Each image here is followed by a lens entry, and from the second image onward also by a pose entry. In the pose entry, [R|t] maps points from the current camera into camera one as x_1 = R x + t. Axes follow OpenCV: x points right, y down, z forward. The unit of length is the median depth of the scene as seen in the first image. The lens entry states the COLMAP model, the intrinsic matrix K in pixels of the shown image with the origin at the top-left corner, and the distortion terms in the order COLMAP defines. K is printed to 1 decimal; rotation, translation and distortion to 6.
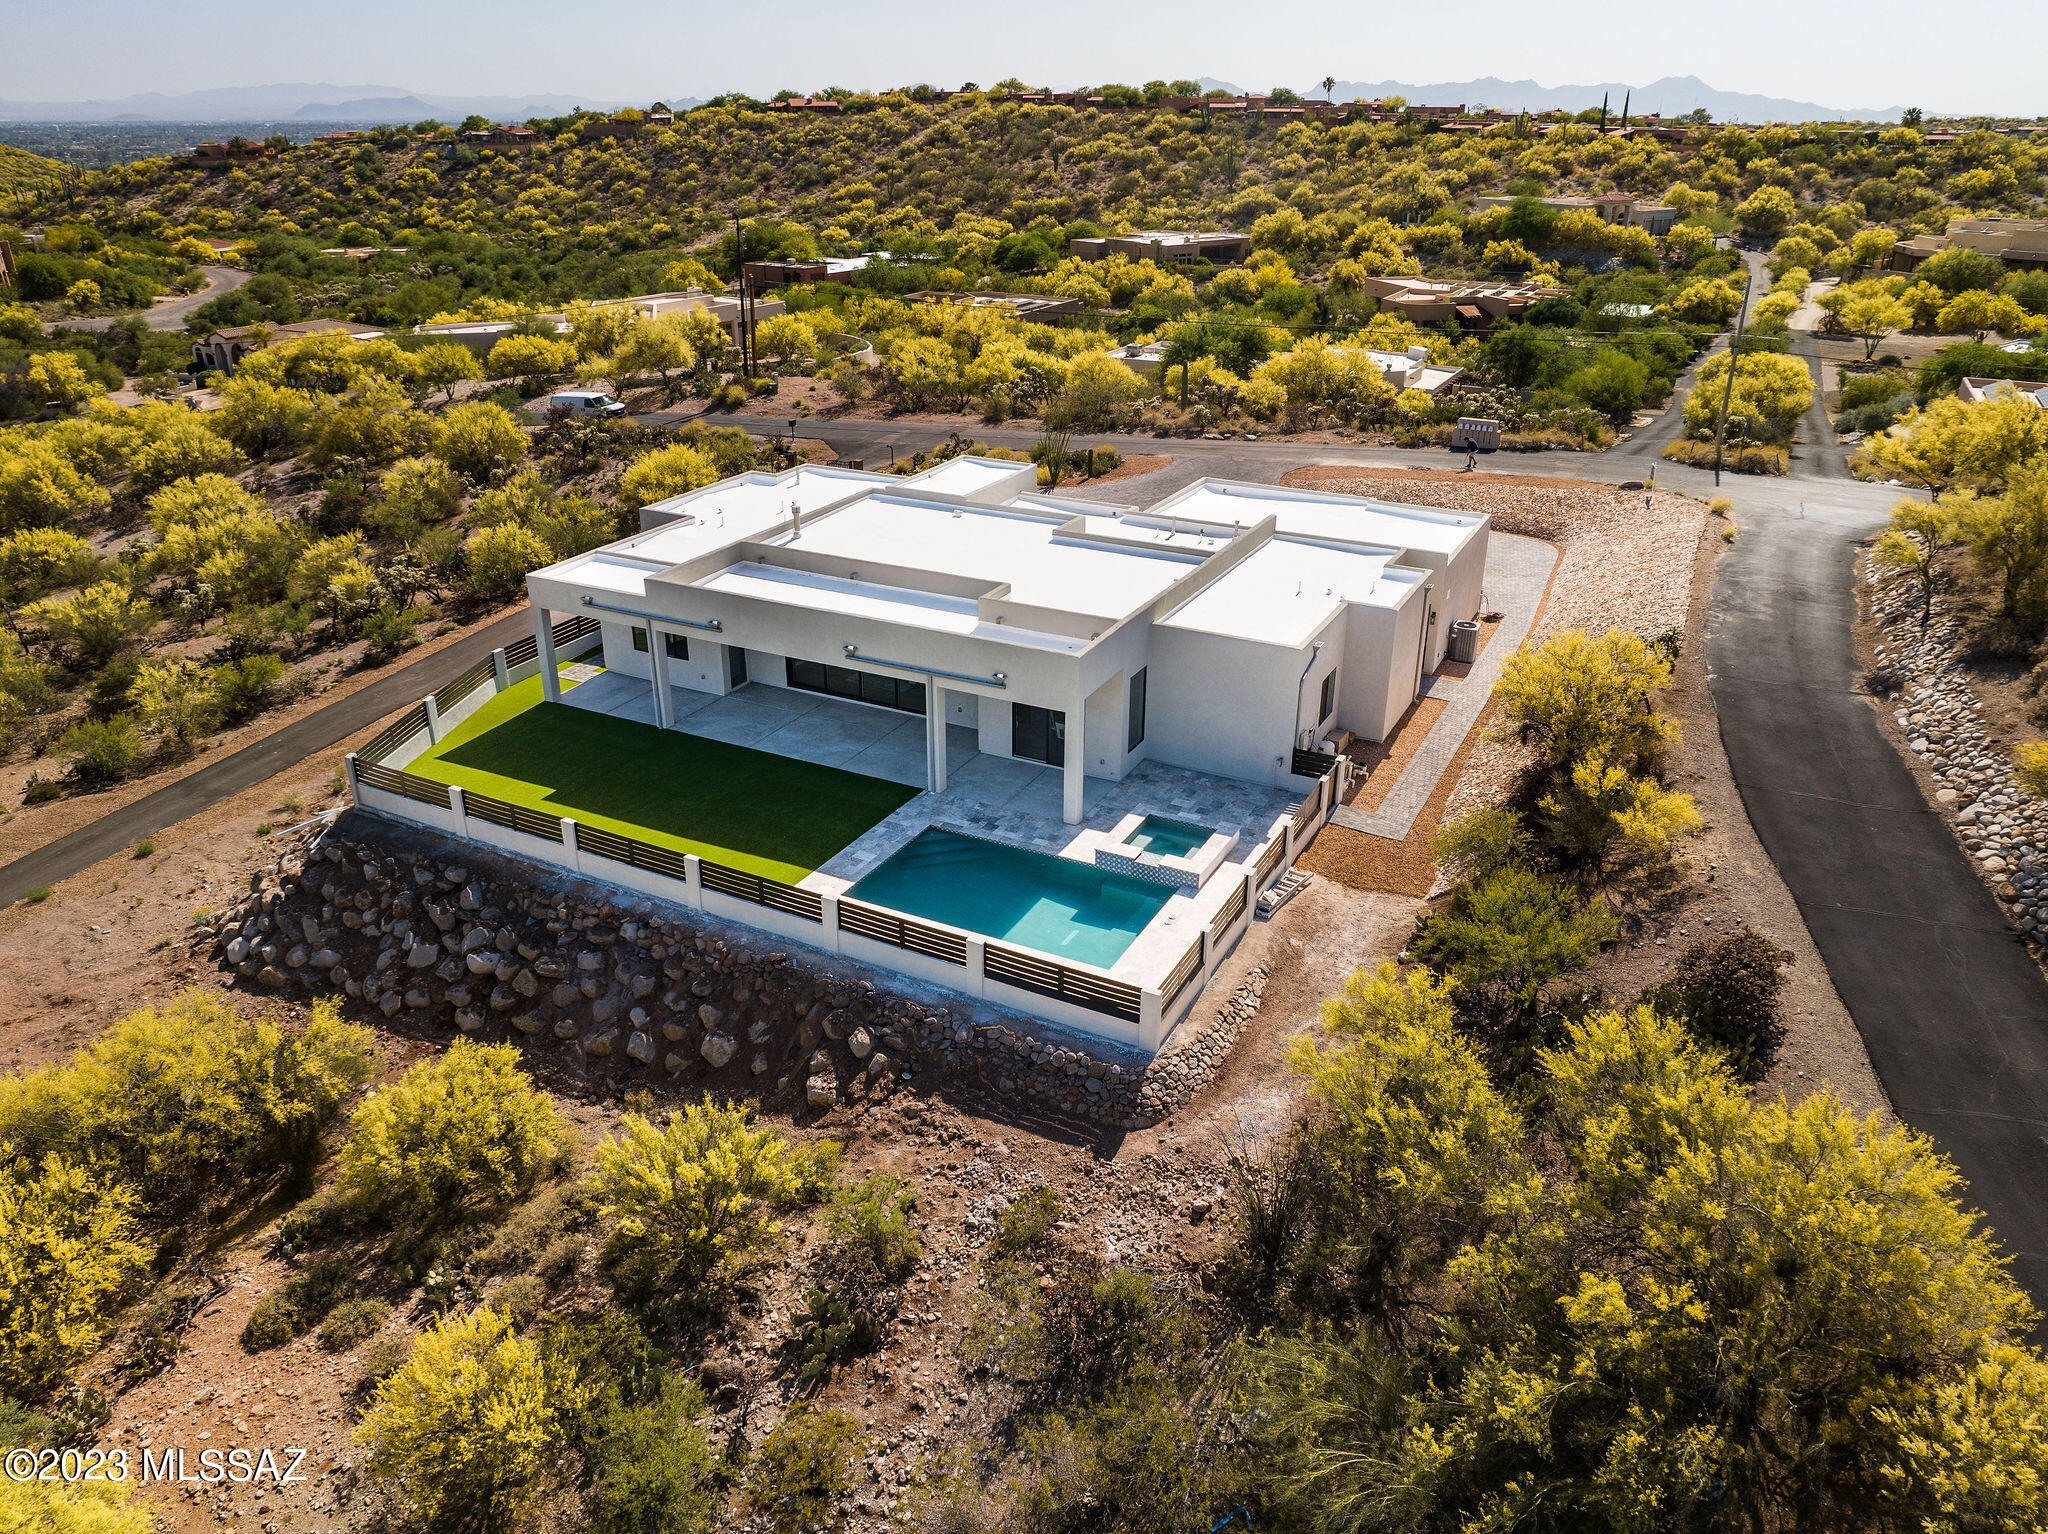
lens RADIAL K [[1450.7, 0, 1027.1], [0, 1450.7, 762.9], [0, 0, 1]] dist [-0.043006, 0.011778]
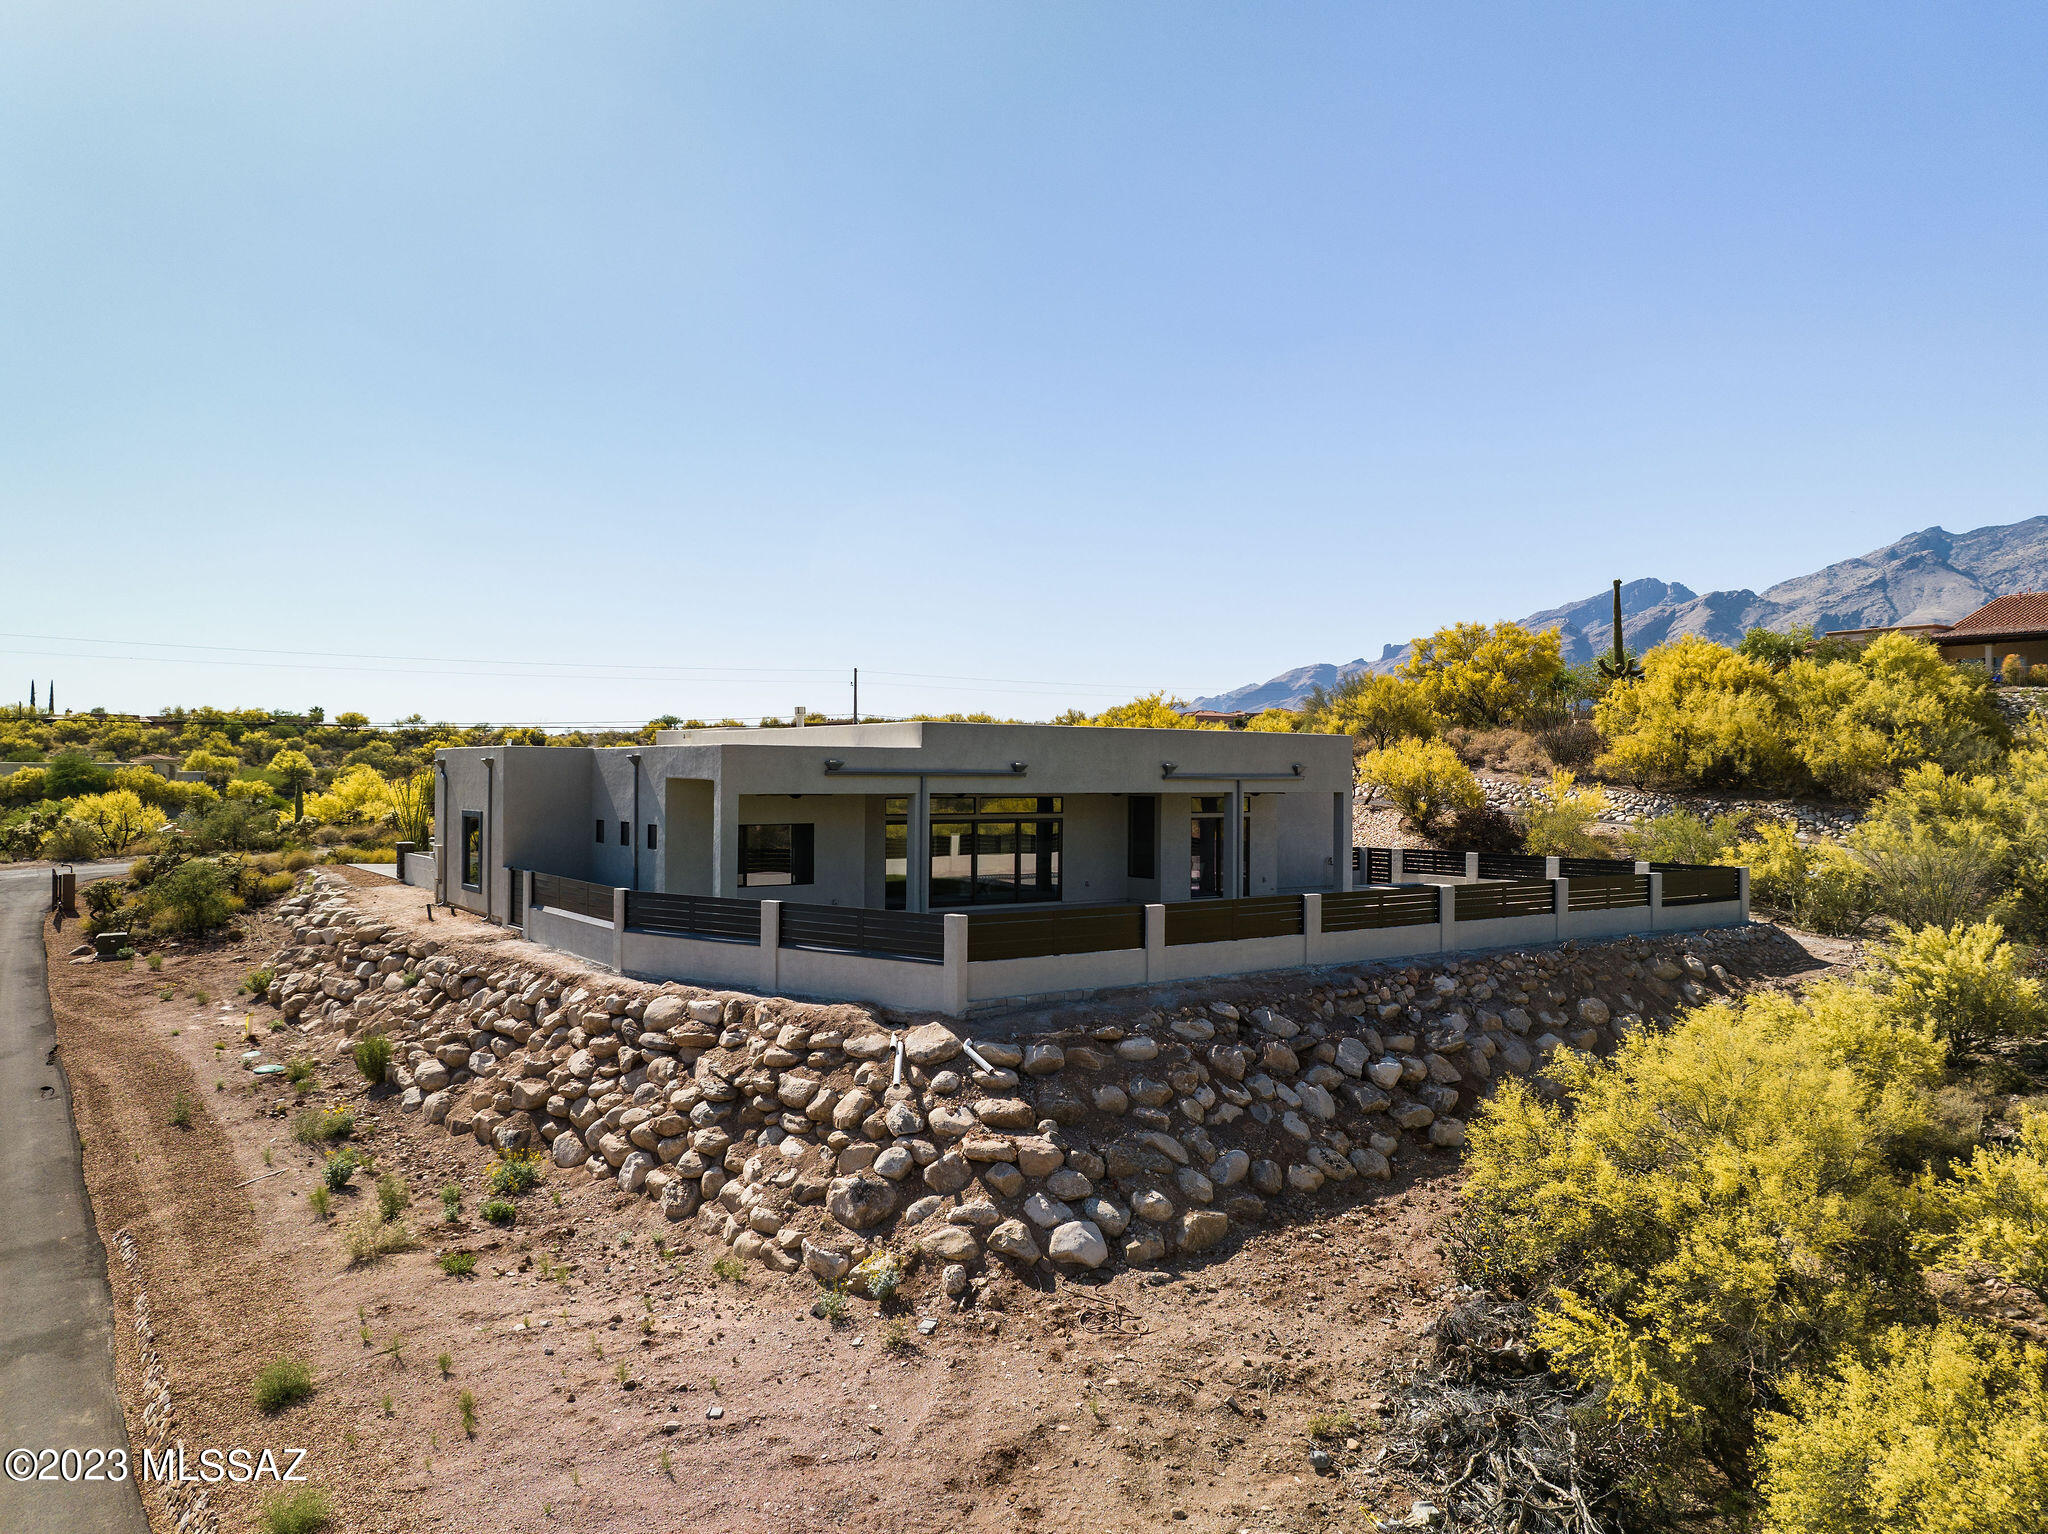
lens RADIAL K [[1450.7, 0, 1016.9], [0, 1450.7, 763.7], [0, 0, 1]] dist [-0.043006, 0.011778]
pose [[0.458679, -0.000552, 0.888602, -0.103771], [0.362574, 0.913086, -0.186586, 0.005833], [-0.811267, 0.407767, 0.419013, 0.072418]]
